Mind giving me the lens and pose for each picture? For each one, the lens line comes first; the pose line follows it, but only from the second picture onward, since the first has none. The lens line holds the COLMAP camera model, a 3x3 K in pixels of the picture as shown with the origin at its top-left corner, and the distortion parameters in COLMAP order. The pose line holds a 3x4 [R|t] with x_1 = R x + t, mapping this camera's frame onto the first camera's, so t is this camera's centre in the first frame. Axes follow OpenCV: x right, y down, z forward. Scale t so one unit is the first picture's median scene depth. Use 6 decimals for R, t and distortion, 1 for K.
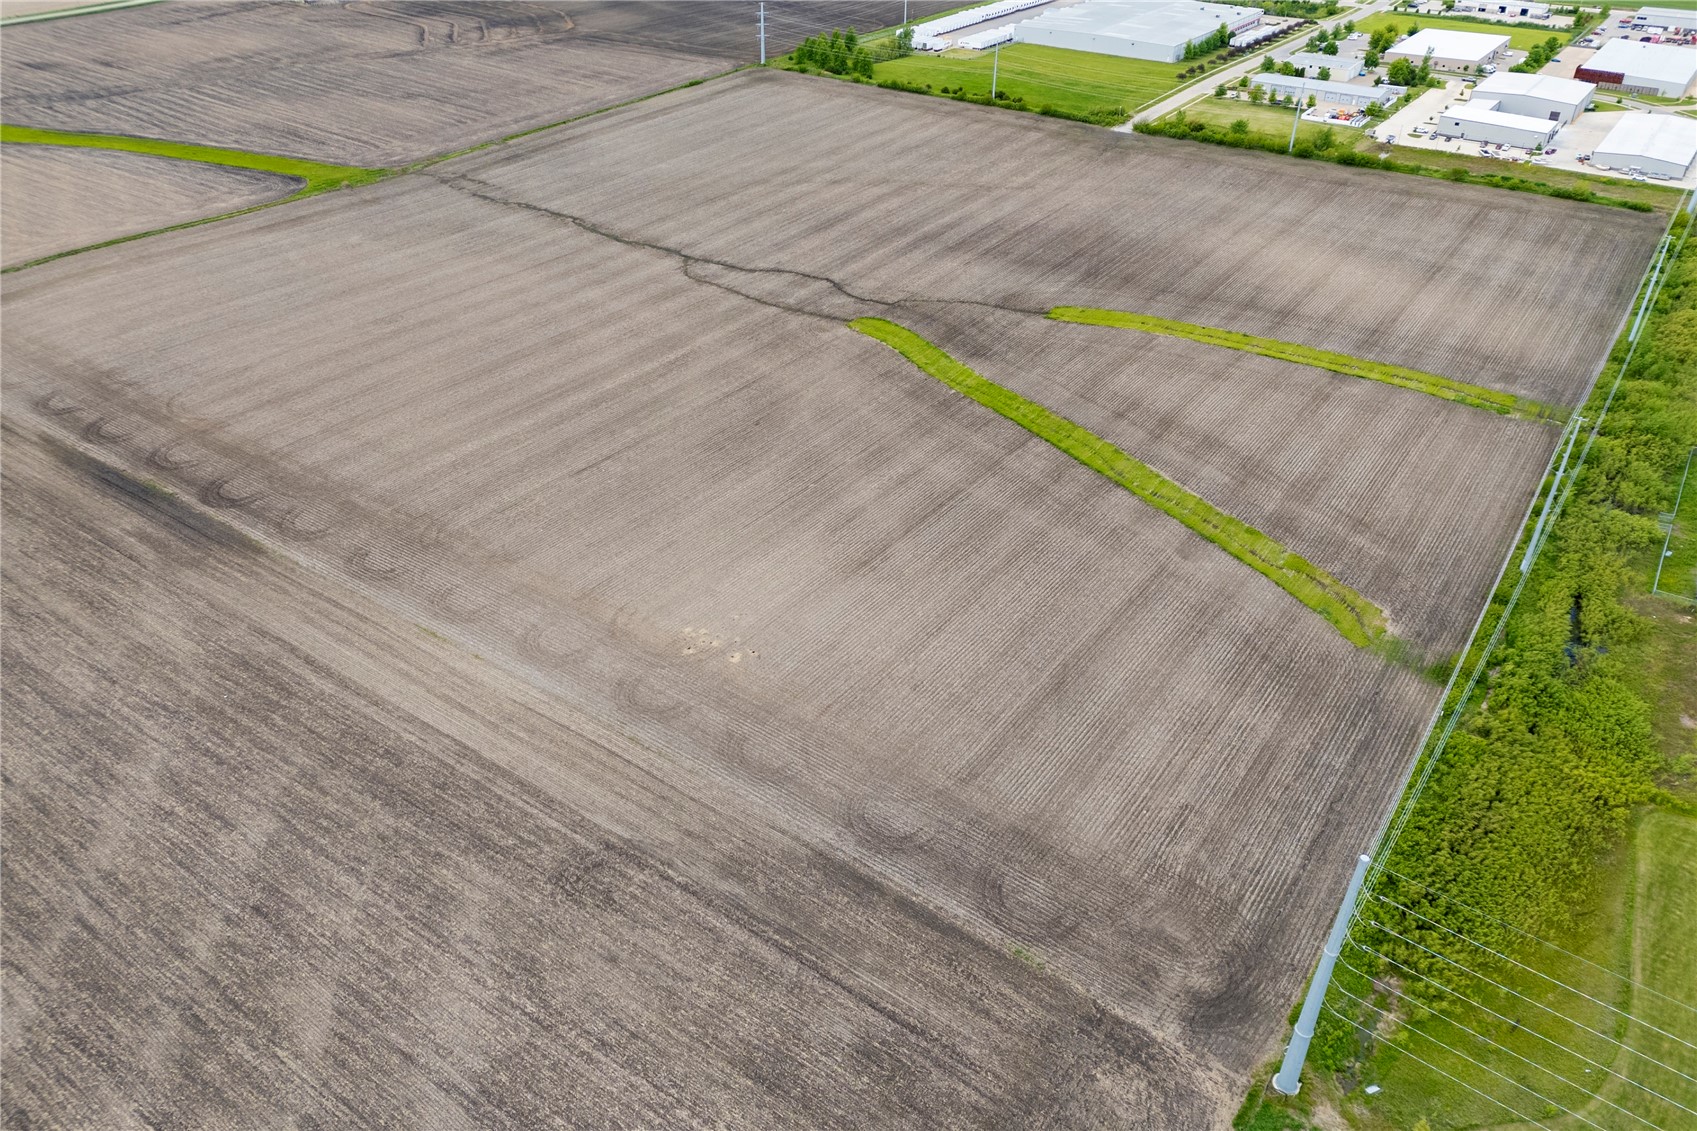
lens RADIAL K [[1231.0, 0, 848.5], [0, 1231.0, 565.5], [0, 0, 1]] dist [0.098655, -0.135564]
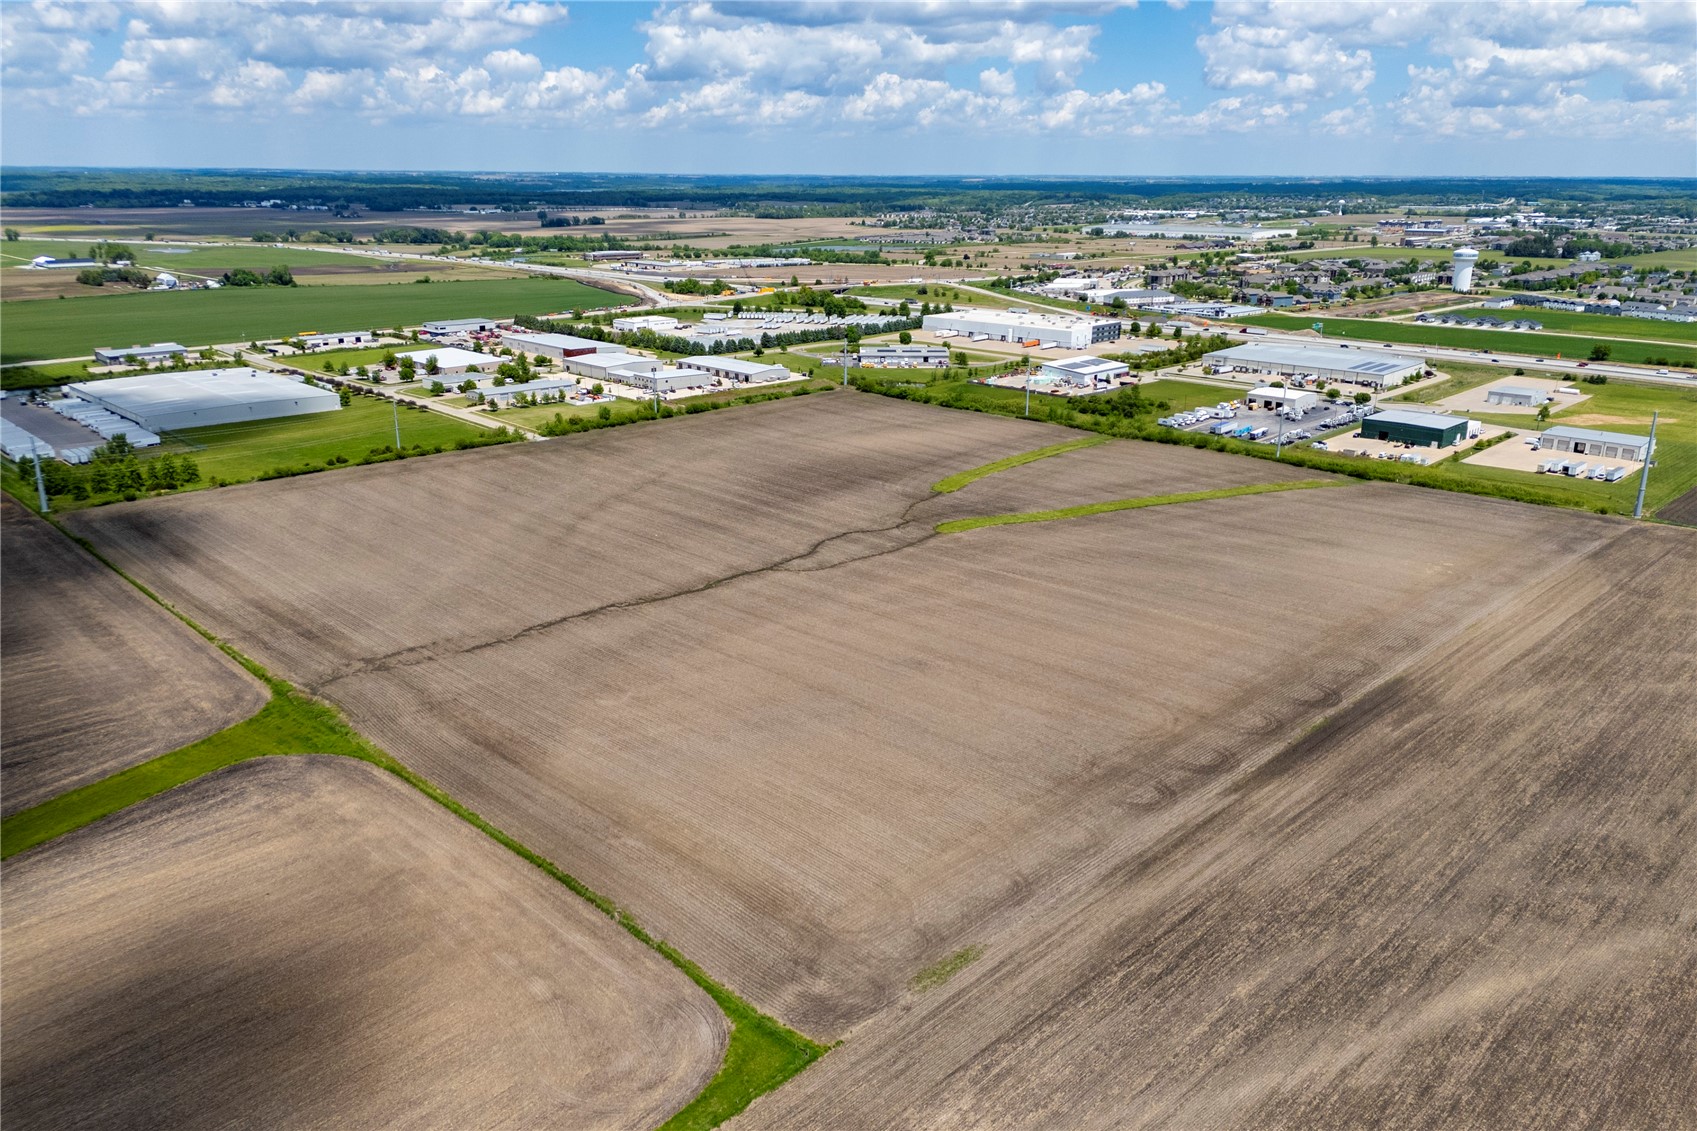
lens RADIAL K [[1240.0, 0, 849.9], [0, 1240.0, 535.5], [0, 0, 1]] dist [0.112885, -0.136275]
pose [[0.167094, -0.283345, 0.944349, -0.996972], [0.541985, 0.826511, 0.152089, -0.361583], [-0.823609, 0.486410, 0.291674, 0.588318]]
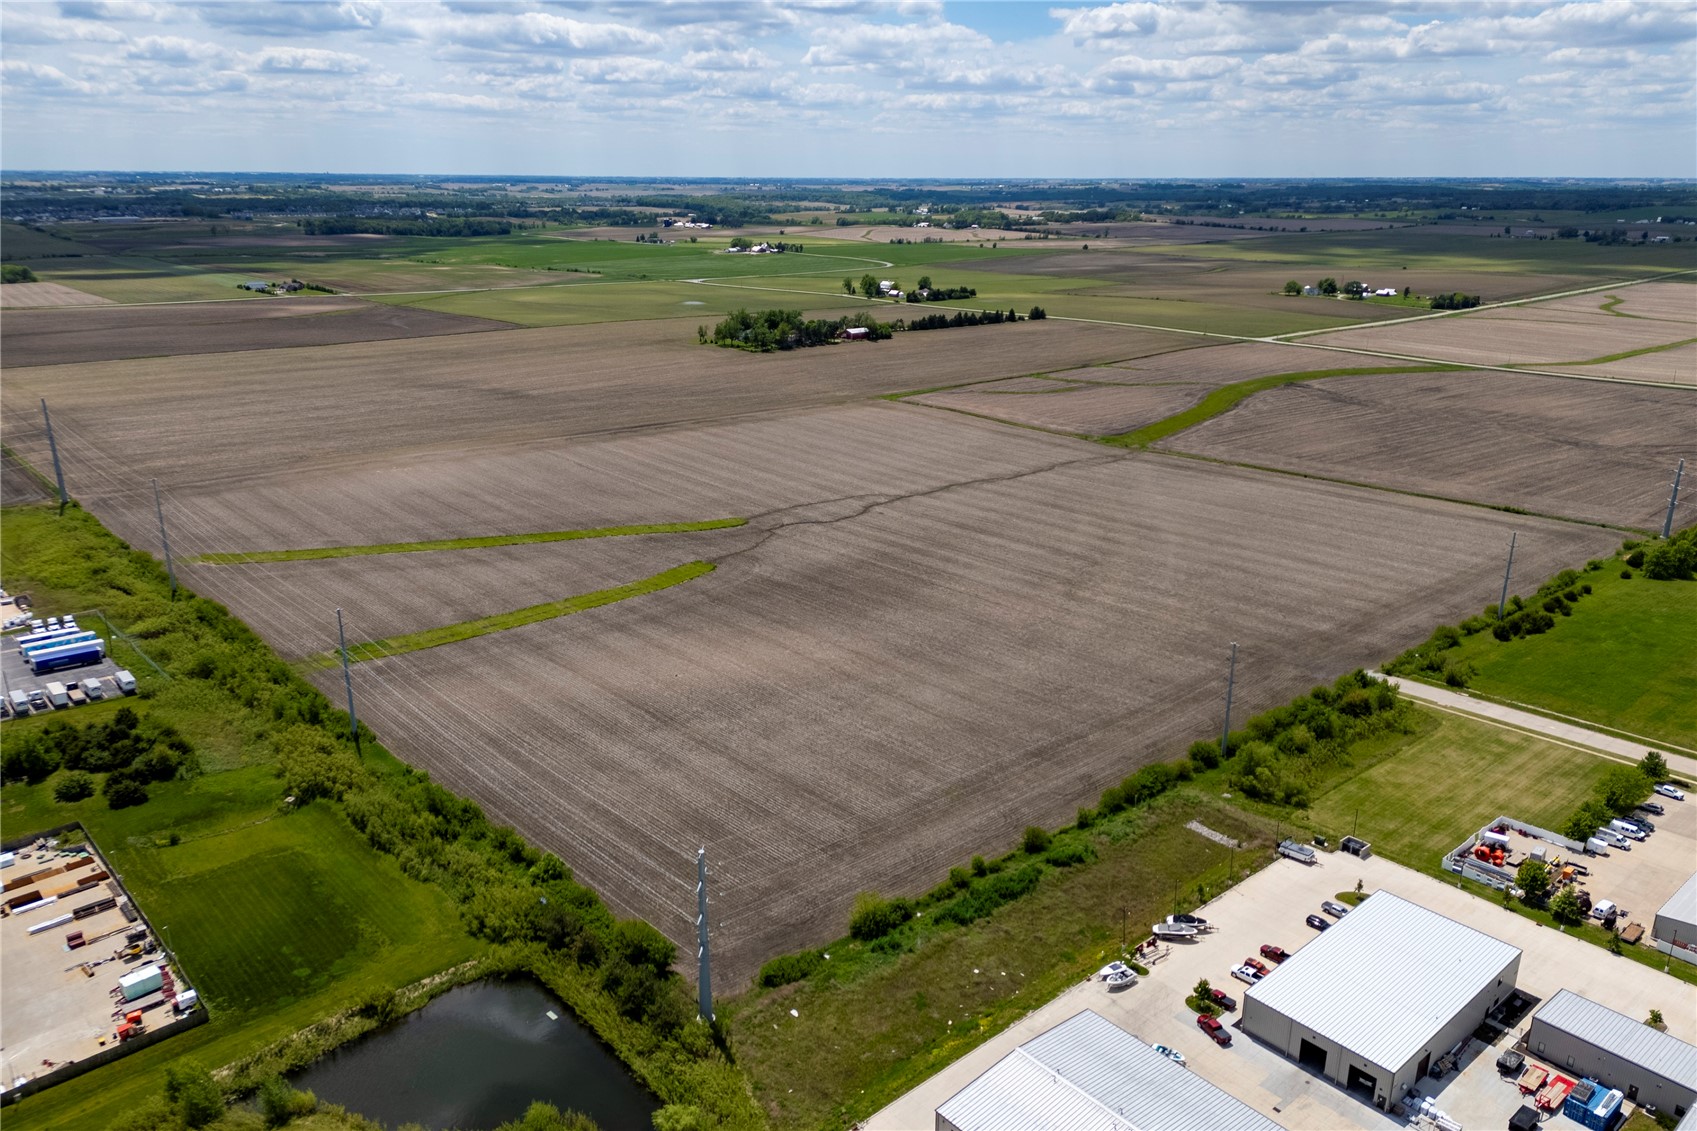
lens RADIAL K [[1240.8, 0, 848.5], [0, 1240.8, 565.5], [0, 0, 1]] dist [0.107629, -0.140776]
pose [[-0.224389, 0.282539, -0.932642, 1.007302], [-0.543489, 0.758100, 0.360423, -0.575295], [0.808869, 0.587755, -0.016552, 0.943440]]
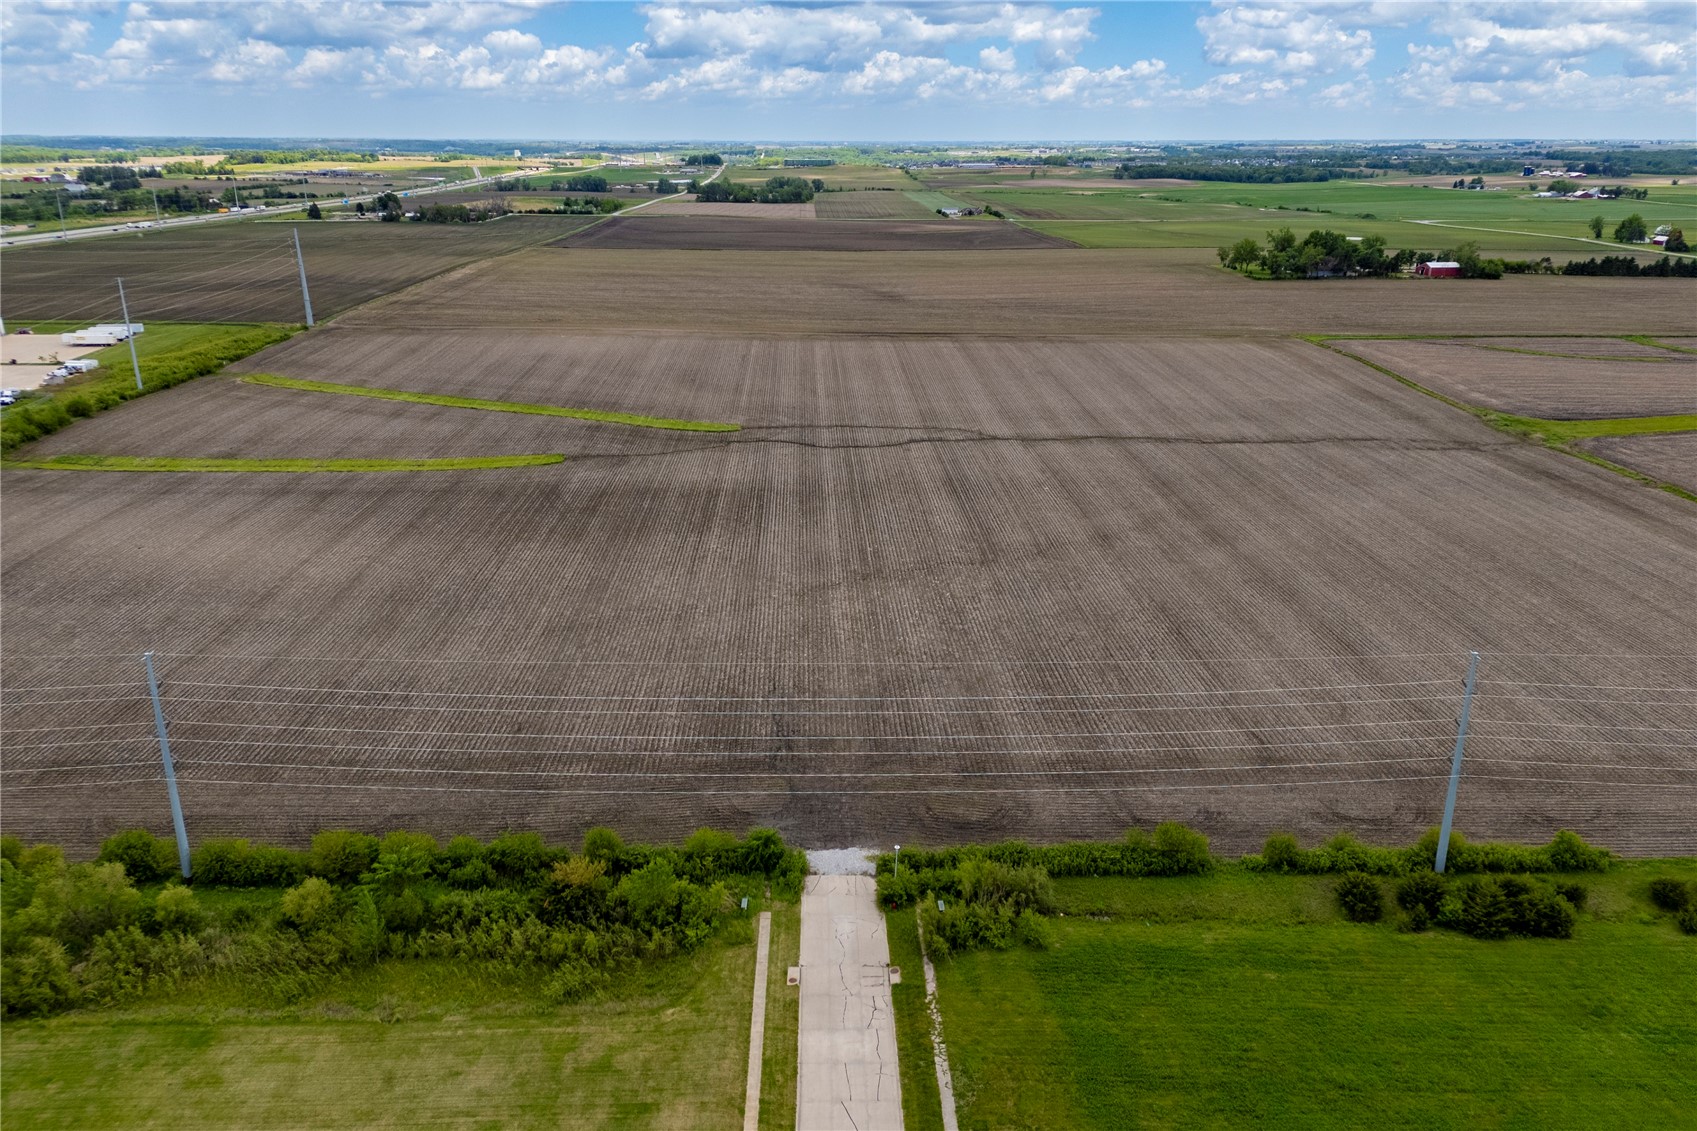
lens RADIAL K [[1240.0, 0, 849.9], [0, 1240.0, 535.5], [0, 0, 1]] dist [0.112885, -0.136275]
pose [[-0.797524, 0.172599, -0.578070, 0.439494], [-0.341610, 0.660583, 0.668530, -0.700245], [0.497251, 0.730643, -0.467869, 1.308376]]
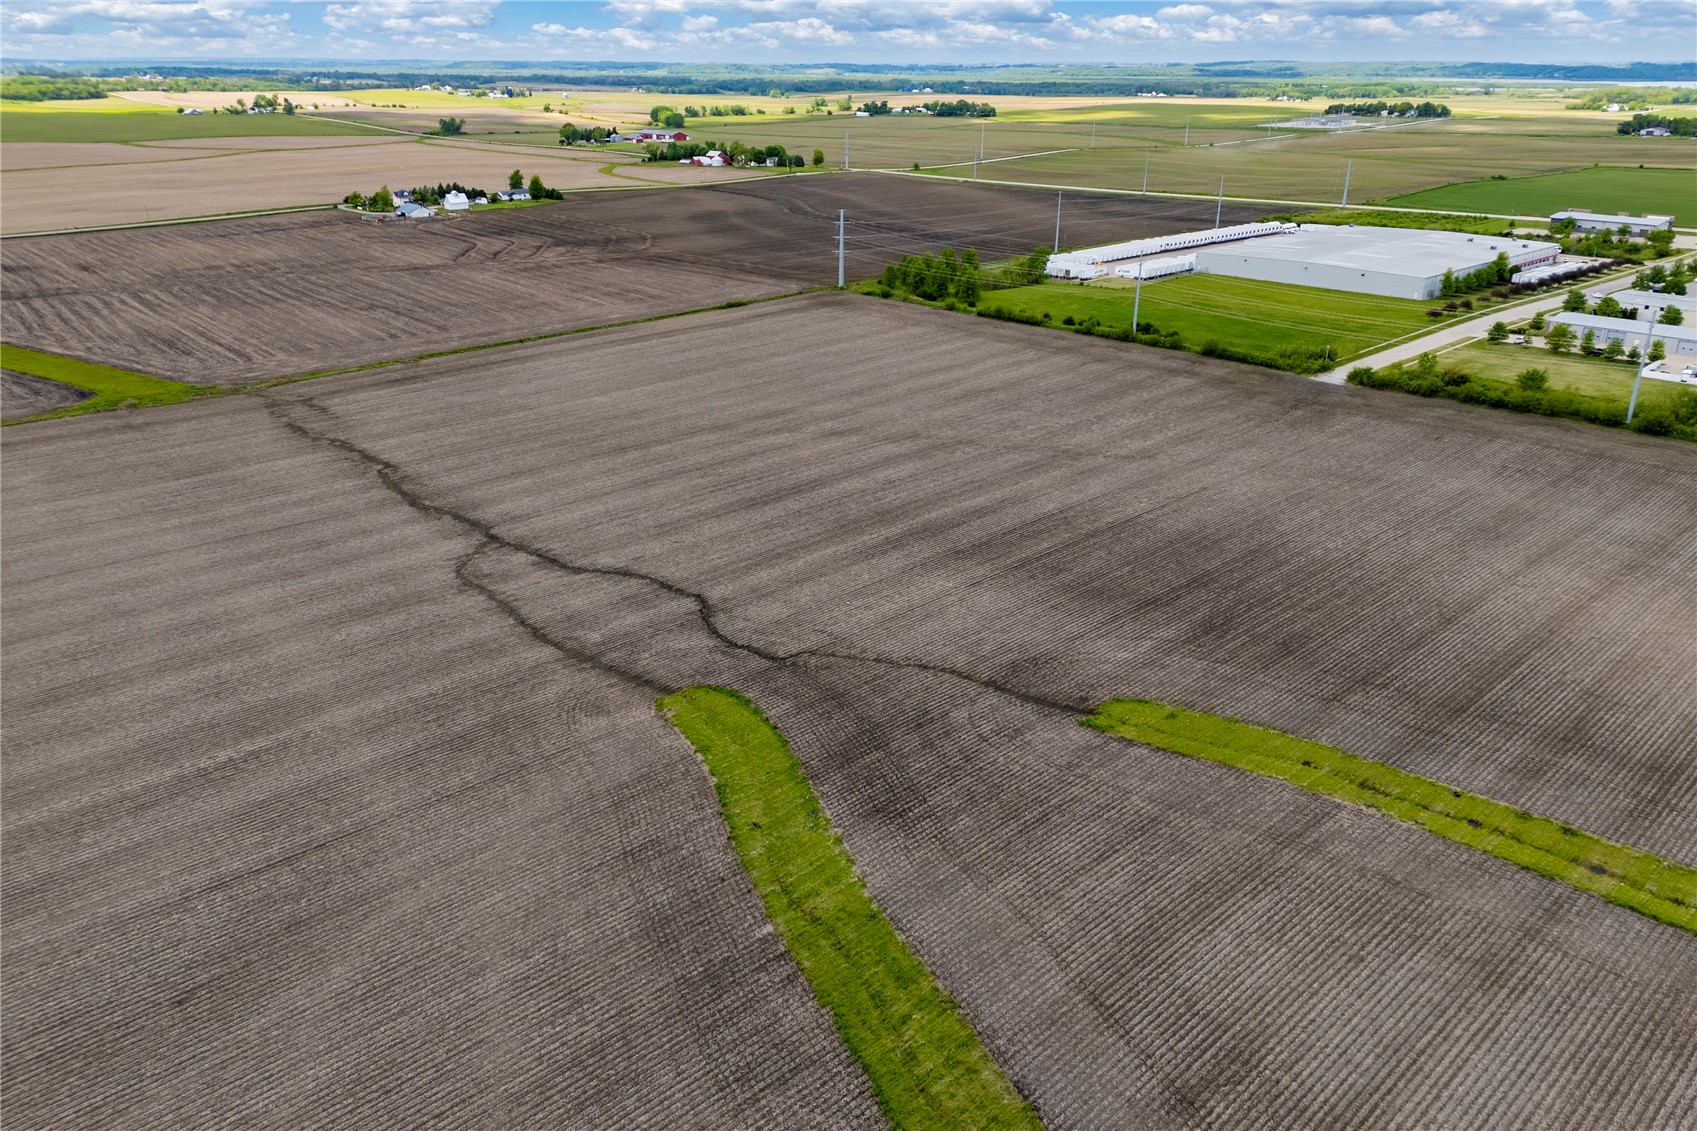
lens RADIAL K [[1240.8, 0, 848.5], [0, 1240.8, 565.5], [0, 0, 1]] dist [0.107629, -0.140776]
pose [[0.979735, 0.067935, -0.188427, 0.130605], [-0.104617, 0.975772, -0.192159, -0.132821], [0.170808, 0.207977, 0.963104, 0.441029]]
